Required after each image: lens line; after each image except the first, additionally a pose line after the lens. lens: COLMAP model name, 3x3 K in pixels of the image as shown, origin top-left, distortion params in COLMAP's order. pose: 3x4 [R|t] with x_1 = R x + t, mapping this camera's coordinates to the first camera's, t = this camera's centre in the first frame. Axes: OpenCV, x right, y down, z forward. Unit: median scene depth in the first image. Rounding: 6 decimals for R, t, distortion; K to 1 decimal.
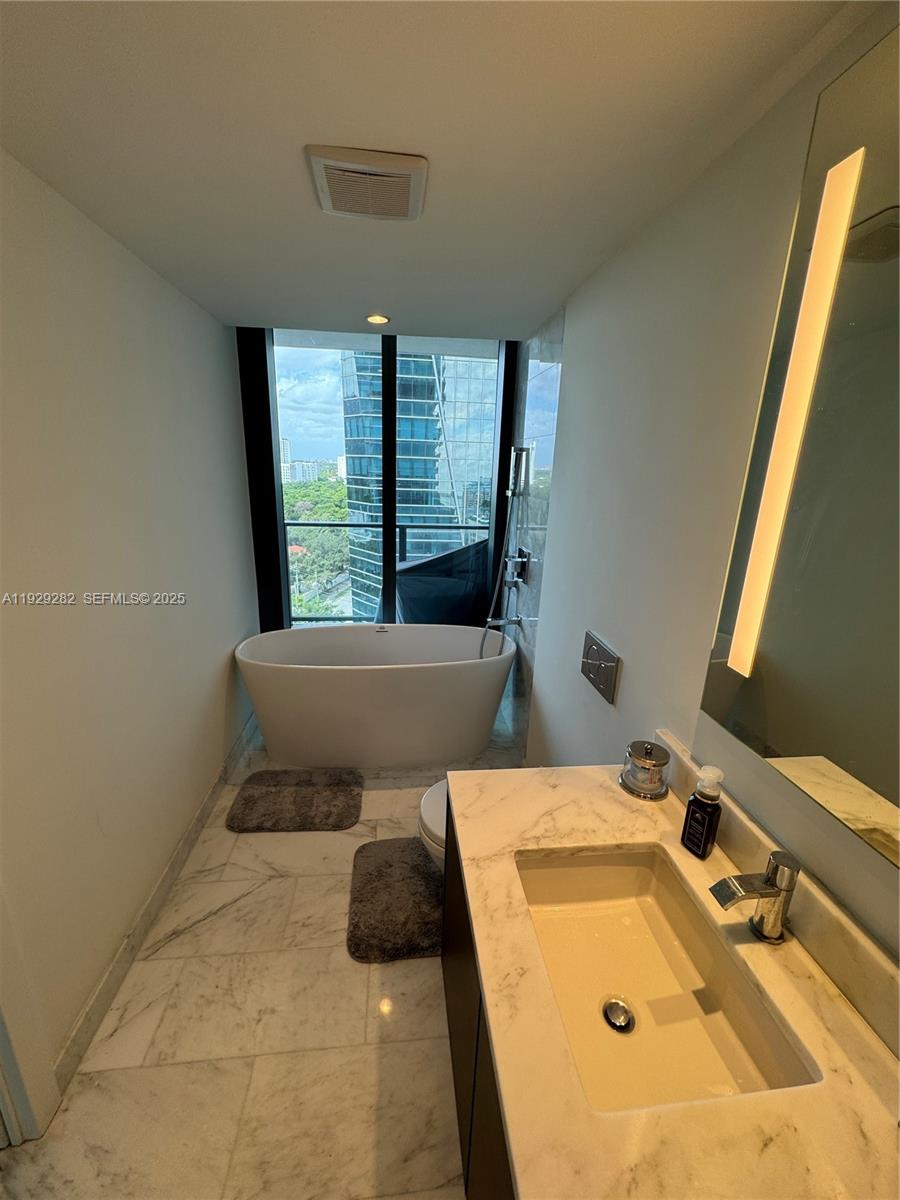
lens RADIAL K [[479.5, 0, 448.8], [0, 479.5, 601.1], [0, 0, 1]] dist [-0.002973, 0.000045]
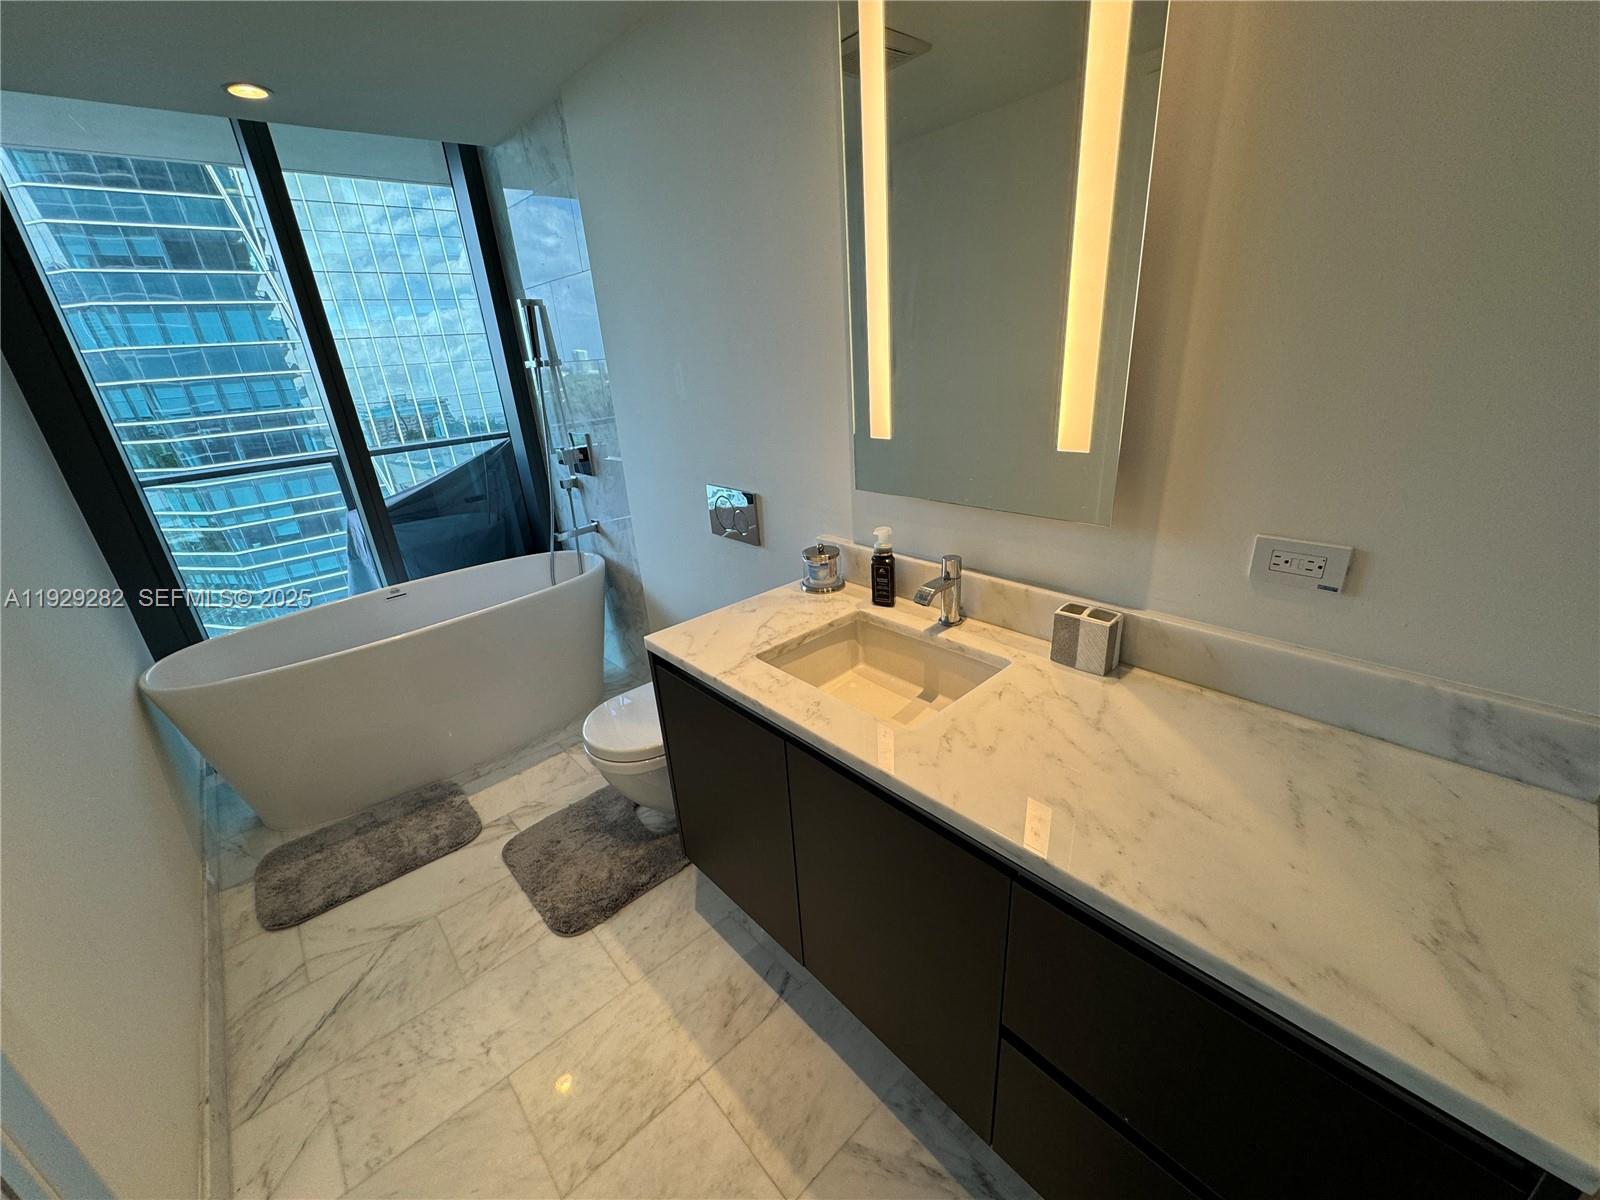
lens RADIAL K [[639.8, 0, 804.3], [0, 639.8, 600.3], [0, 0, 1]] dist [-0.002408, -0.000754]
pose [[0.806289, -0.296002, 0.512134, -0.235030], [0.249116, 0.955186, 0.159875, 0.115892], [-0.536507, -0.001325, 0.843895, -0.110883]]
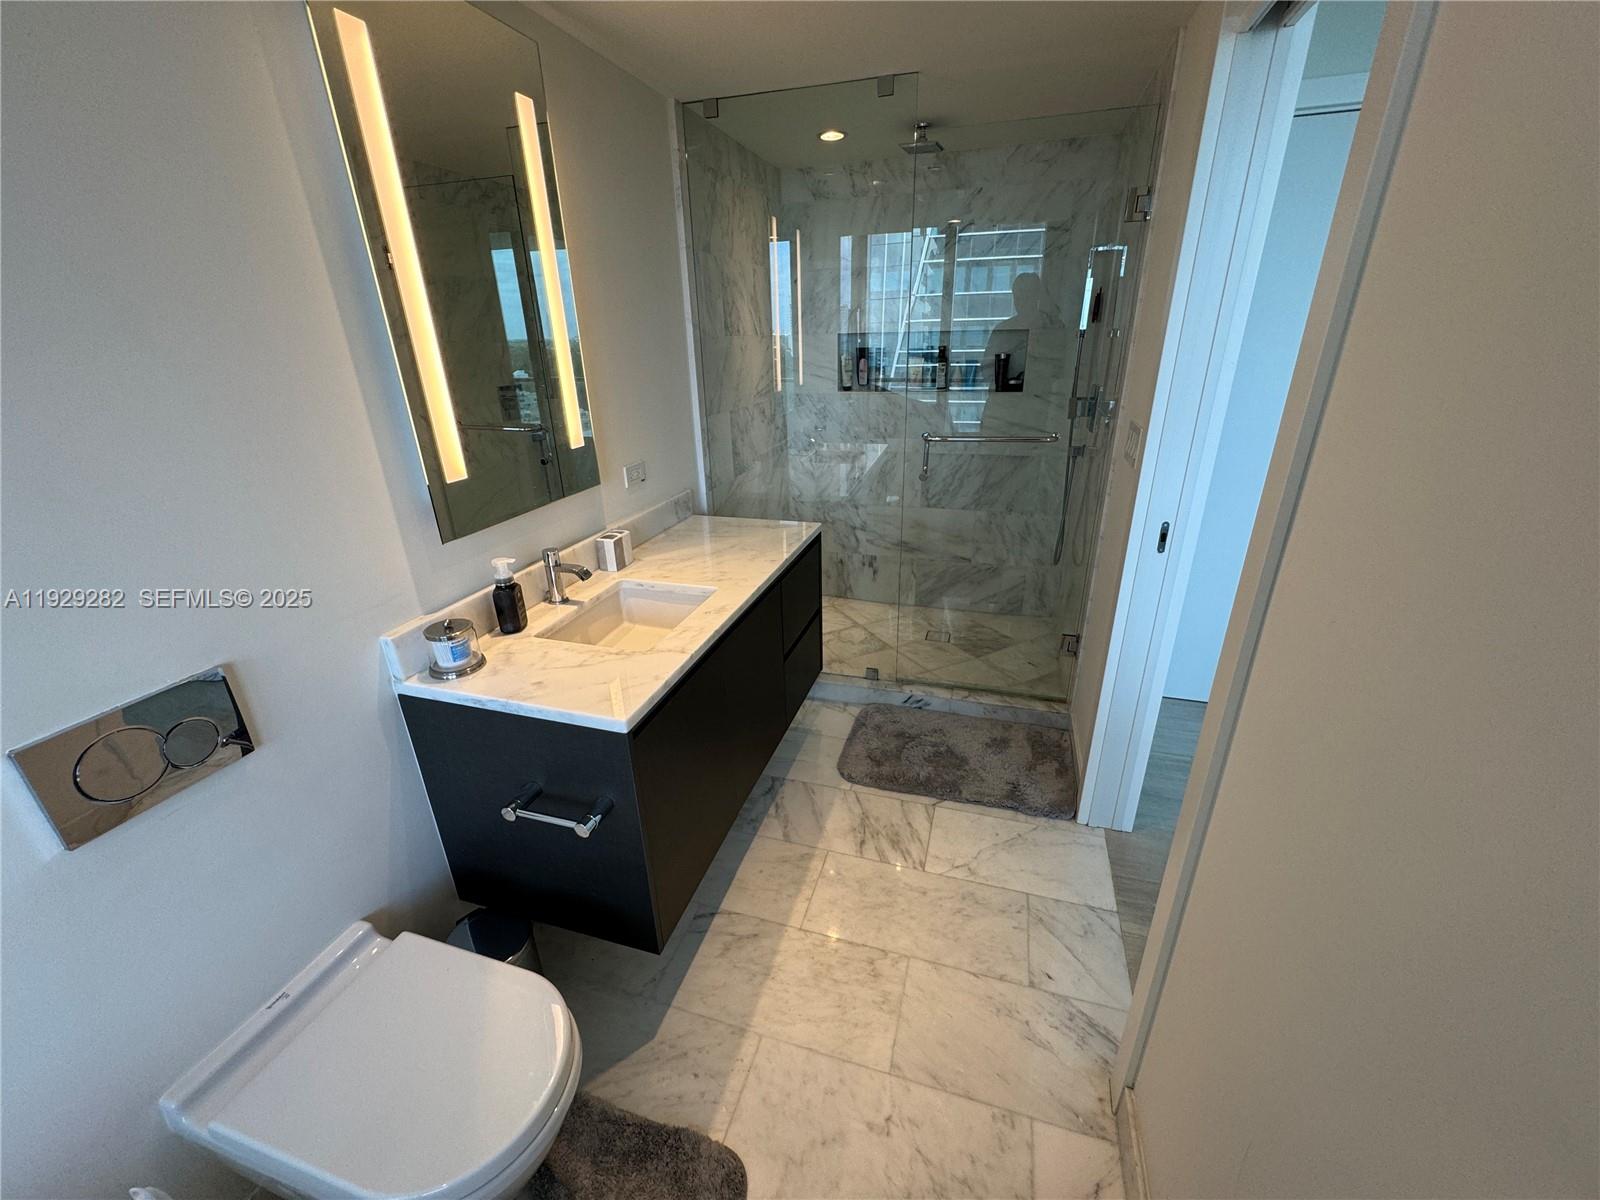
lens RADIAL K [[639.8, 0, 804.3], [0, 639.8, 600.3], [0, 0, 1]] dist [-0.002408, -0.000754]
pose [[-0.920136, -0.163929, 0.355636, -0.388715], [0.097308, 0.783966, 0.613130, -0.249758], [-0.379317, 0.598769, -0.705404, 0.989391]]
